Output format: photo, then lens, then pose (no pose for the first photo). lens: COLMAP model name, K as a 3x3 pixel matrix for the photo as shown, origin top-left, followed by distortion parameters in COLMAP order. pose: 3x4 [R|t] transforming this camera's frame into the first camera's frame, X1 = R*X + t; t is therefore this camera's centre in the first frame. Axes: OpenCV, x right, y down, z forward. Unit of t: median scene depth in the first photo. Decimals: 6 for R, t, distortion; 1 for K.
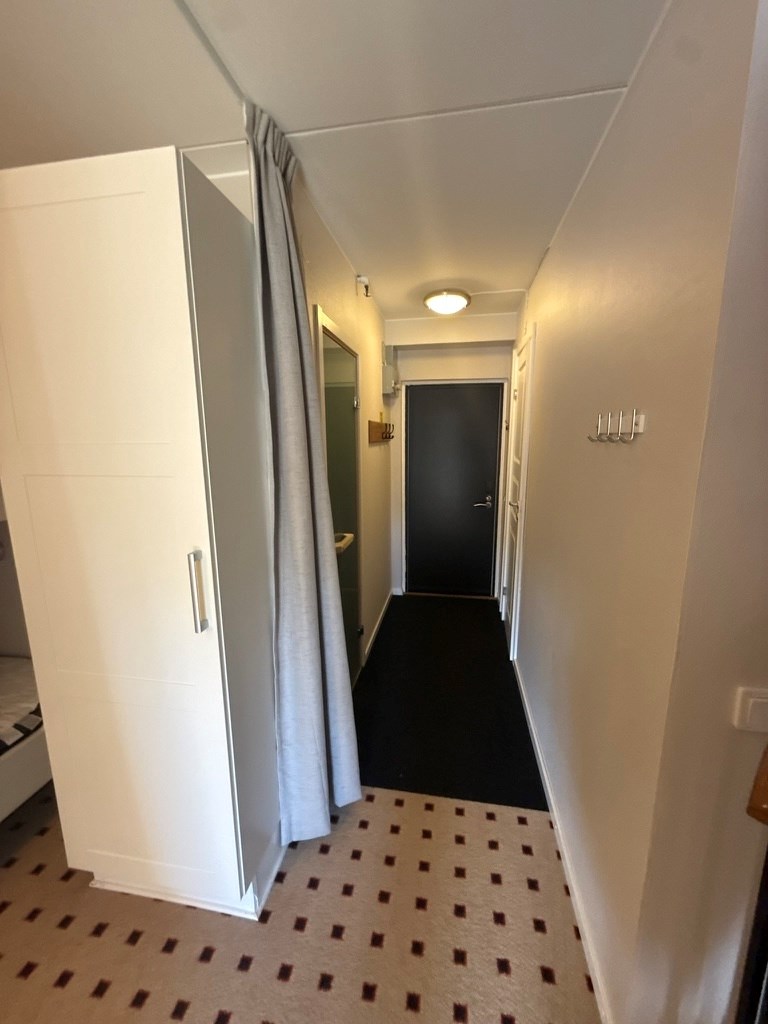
lens RADIAL K [[409.2, 0, 384.0], [0, 409.2, 512.0], [0, 0, 1]] dist [0.001970, 0.000478]
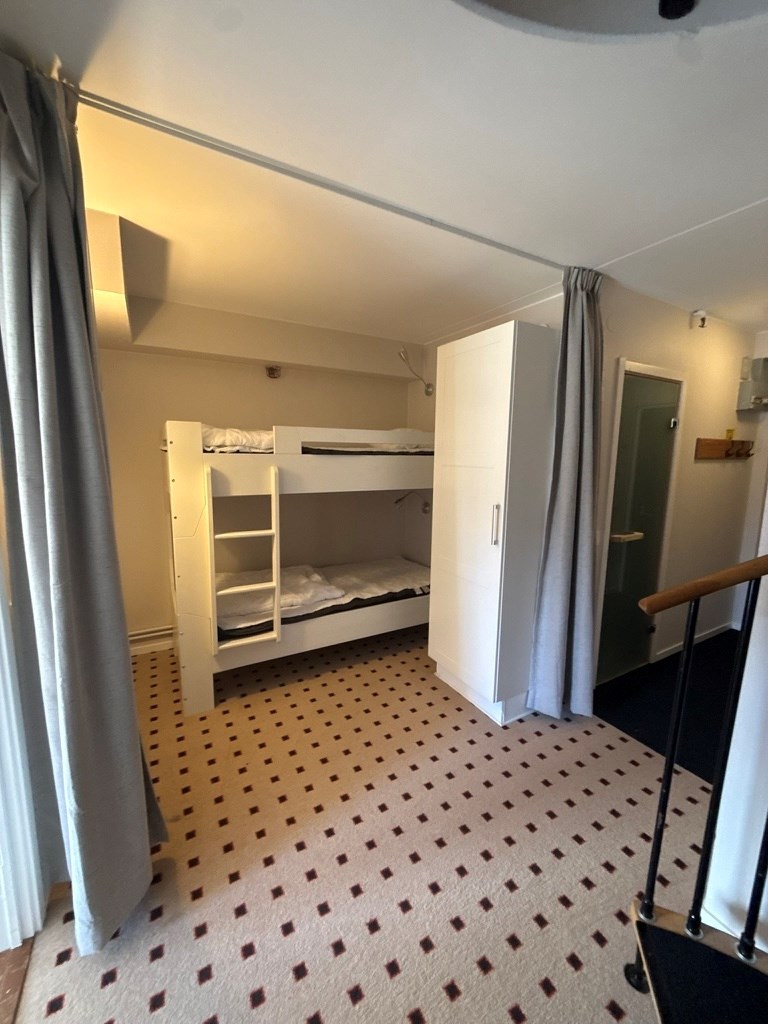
lens RADIAL K [[409.2, 0, 384.0], [0, 409.2, 512.0], [0, 0, 1]] dist [0.001970, 0.000478]
pose [[0.636071, 0.124679, -0.761492, 0.508692], [-0.156722, 0.987165, 0.030719, 0.108975], [0.755548, 0.099803, 0.647446, -0.513152]]
